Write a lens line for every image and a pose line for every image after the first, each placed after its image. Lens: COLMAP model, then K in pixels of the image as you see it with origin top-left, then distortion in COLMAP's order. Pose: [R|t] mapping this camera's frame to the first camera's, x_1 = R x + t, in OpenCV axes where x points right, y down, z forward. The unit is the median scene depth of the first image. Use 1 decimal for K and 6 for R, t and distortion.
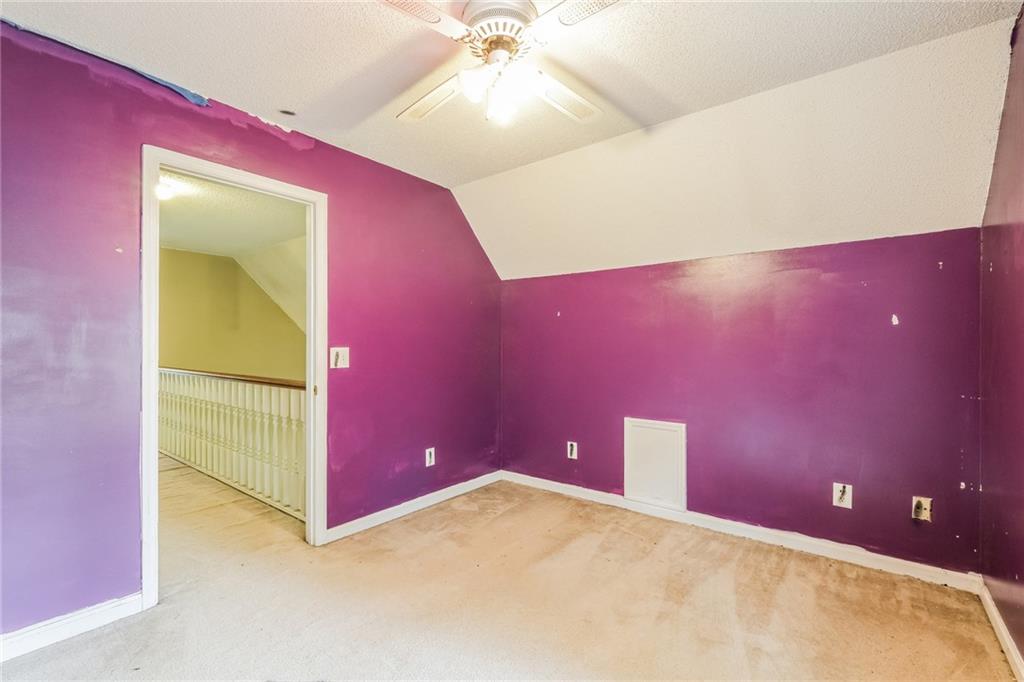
lens RADIAL K [[447.6, 0, 510.6], [0, 447.6, 344.4], [0, 0, 1]] dist [0.003830, 0.000181]
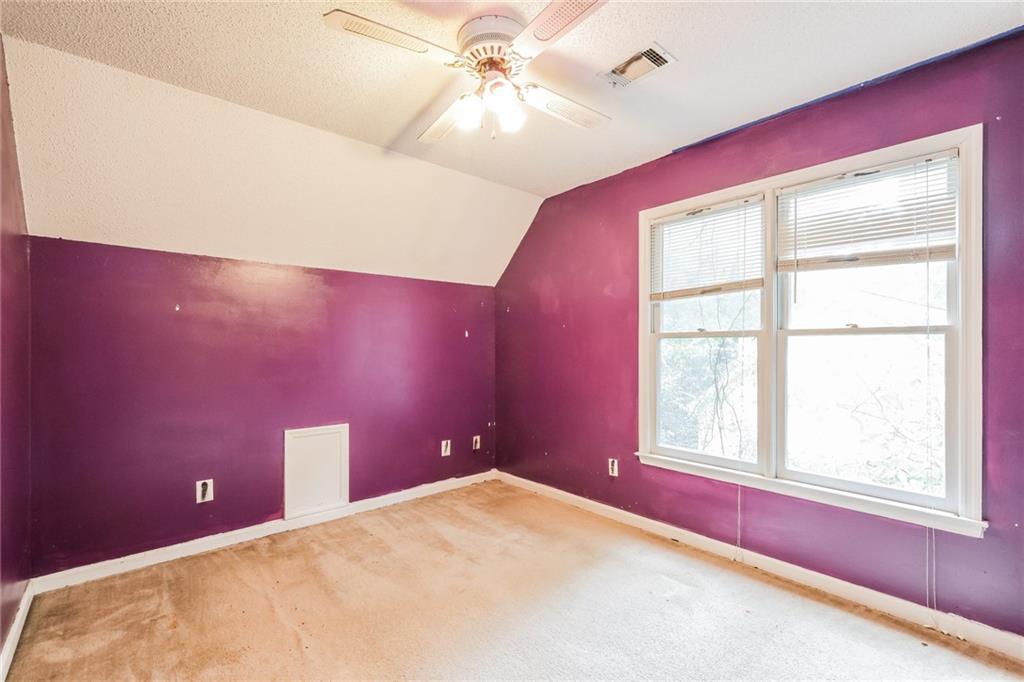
lens RADIAL K [[447.6, 0, 510.6], [0, 447.6, 344.4], [0, 0, 1]] dist [0.003830, 0.000181]
pose [[0.194896, 0.001187, 0.980823, -0.621074], [-0.000267, 0.999999, -0.001158, -0.011450], [-0.980824, -0.000036, 0.194896, 0.429252]]
